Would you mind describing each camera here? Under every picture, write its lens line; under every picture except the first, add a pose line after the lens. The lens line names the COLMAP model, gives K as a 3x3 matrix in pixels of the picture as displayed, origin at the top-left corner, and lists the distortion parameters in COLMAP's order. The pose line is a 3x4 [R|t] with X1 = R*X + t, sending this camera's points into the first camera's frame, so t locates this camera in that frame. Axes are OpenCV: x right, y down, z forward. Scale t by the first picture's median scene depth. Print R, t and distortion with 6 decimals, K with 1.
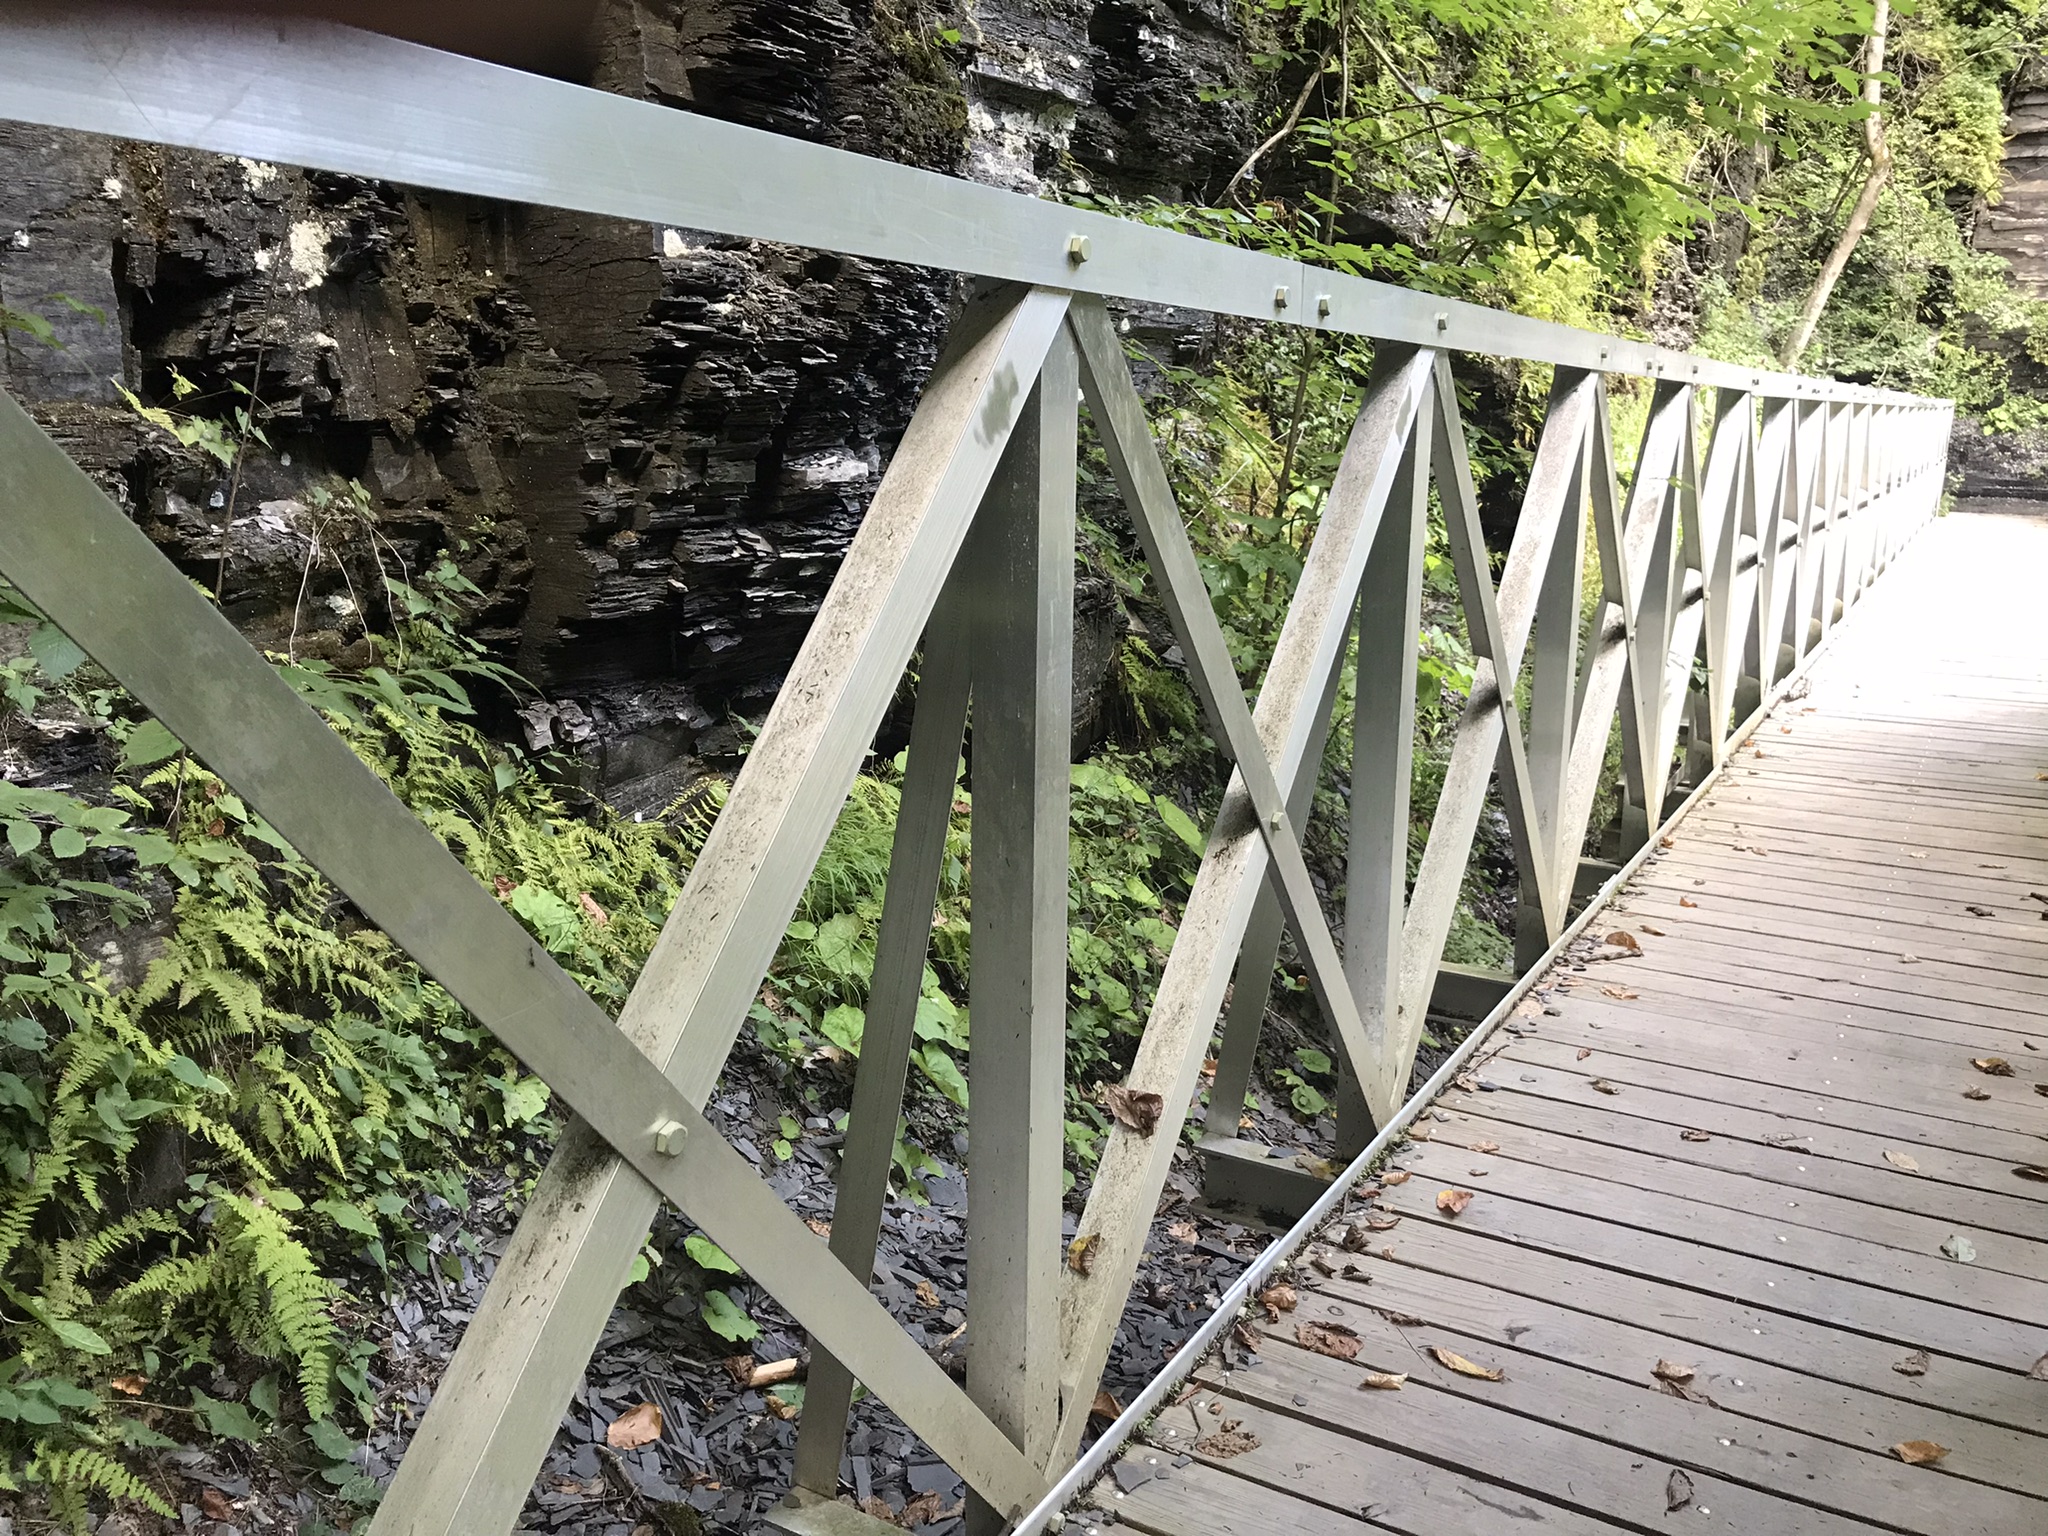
lens RADIAL K [[1688.9, 0, 1016.5], [0, 1688.9, 754.6], [0, 0, 1]] dist [0.000378, 0.001501]
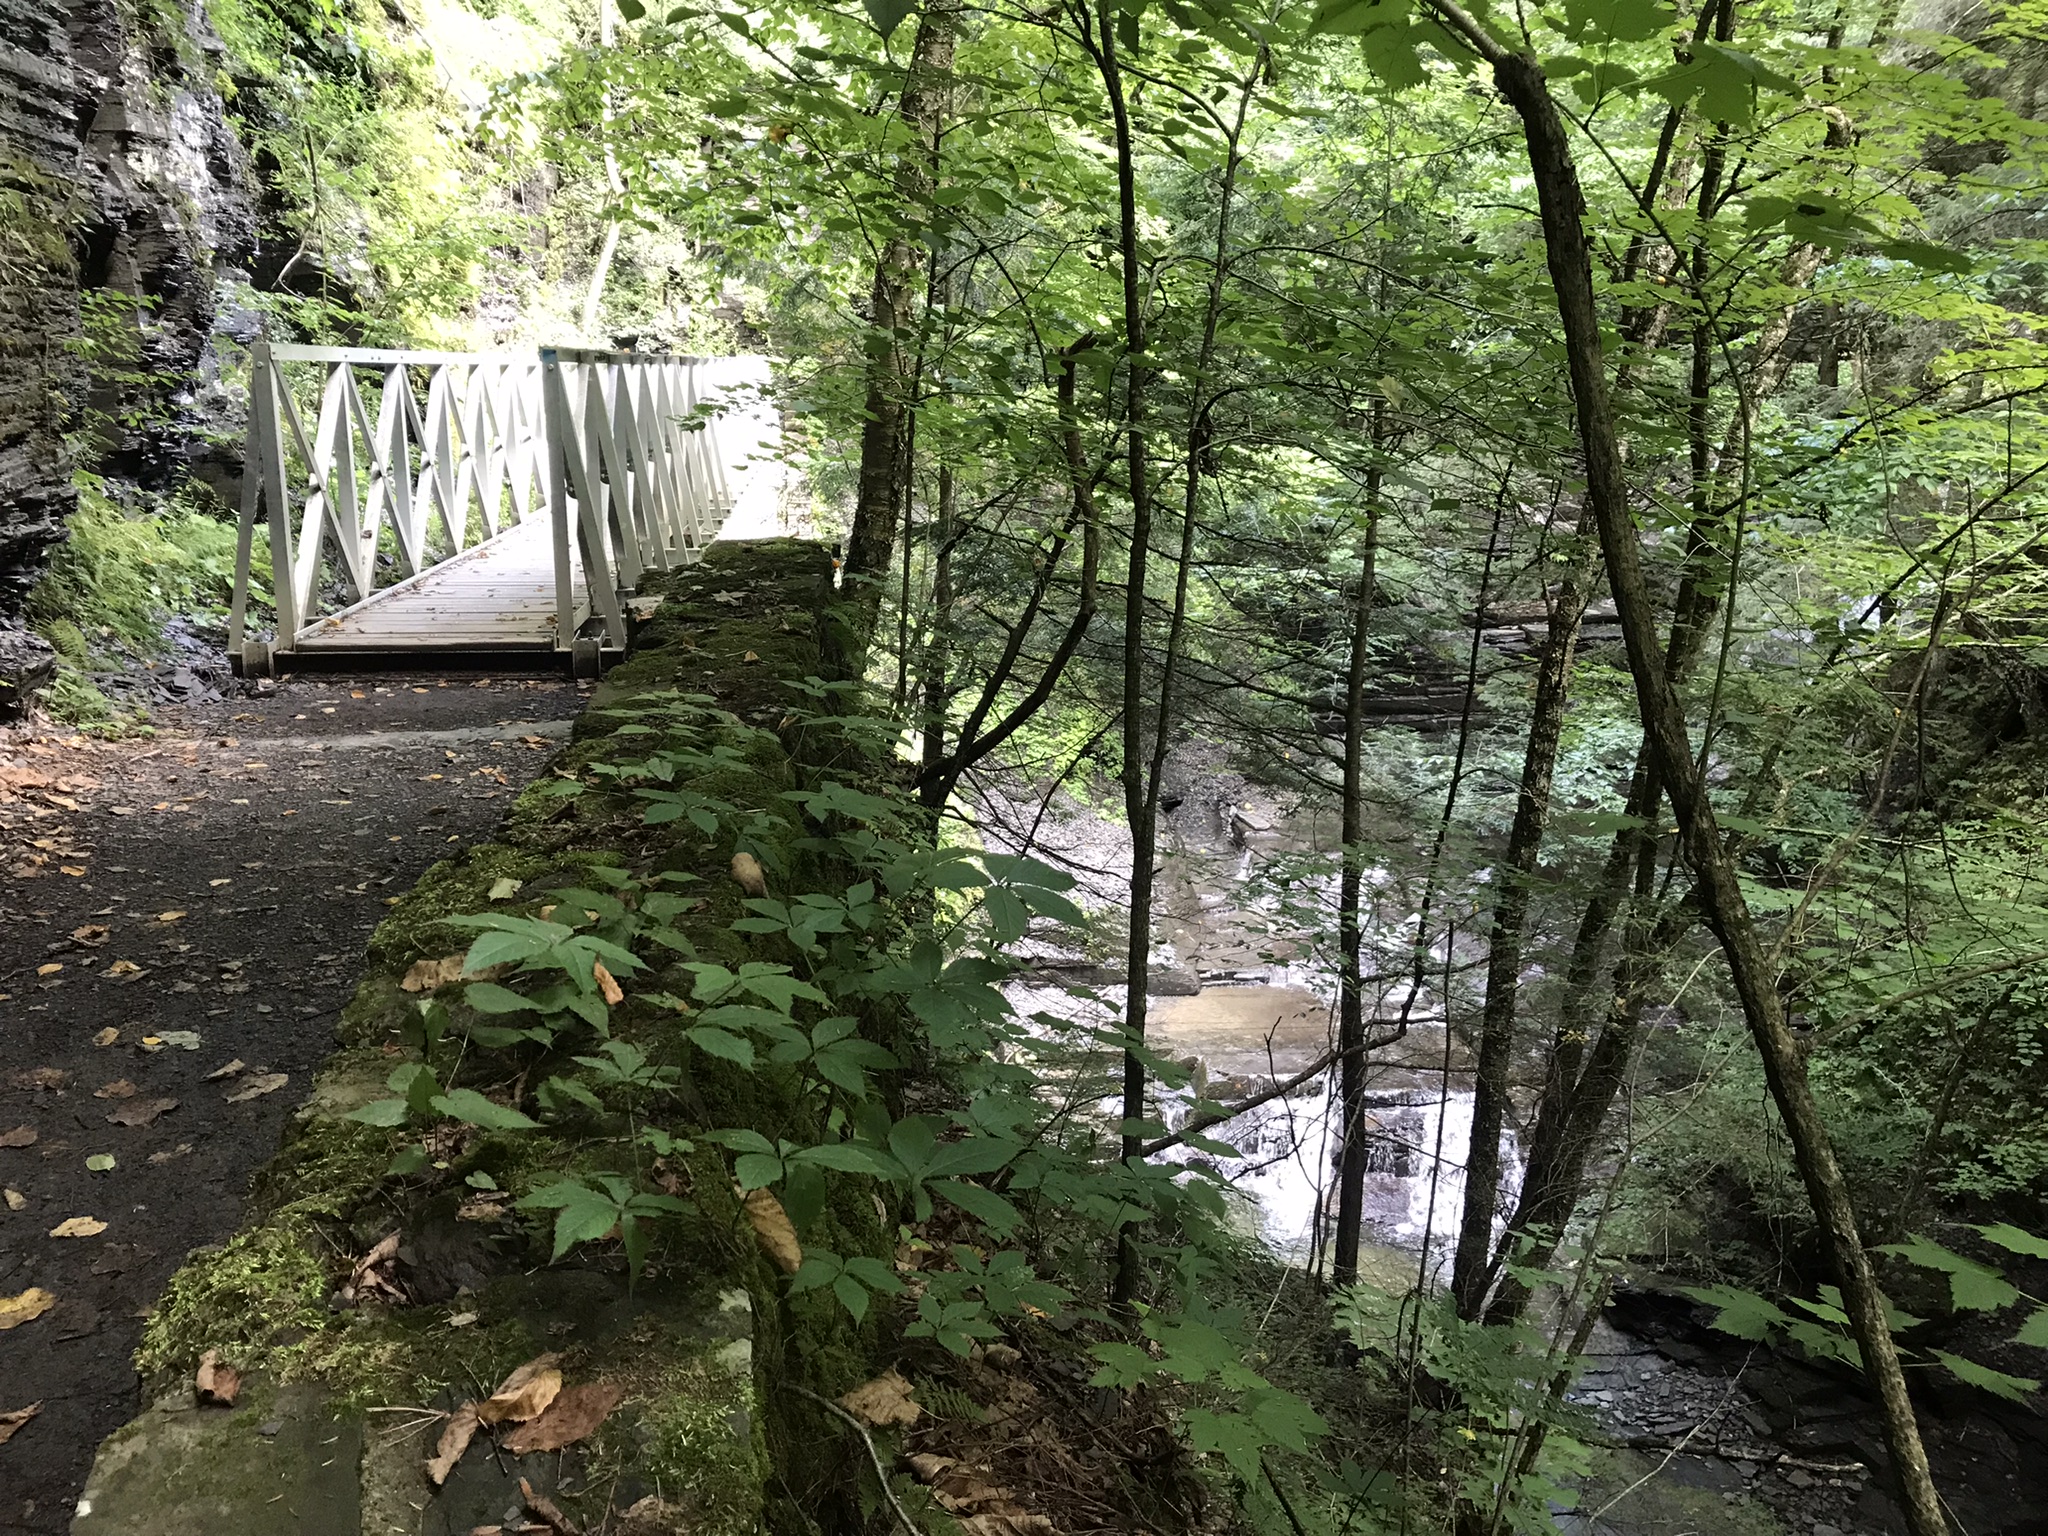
lens RADIAL K [[1688.9, 0, 1009.9], [0, 1688.9, 774.7], [0, 0, 1]] dist [0.000378, 0.001501]
pose [[0.809600, -0.146931, 0.568295, -0.127849], [0.122222, 0.989141, 0.081622, 0.072989], [-0.574117, 0.003377, 0.818767, -0.394700]]
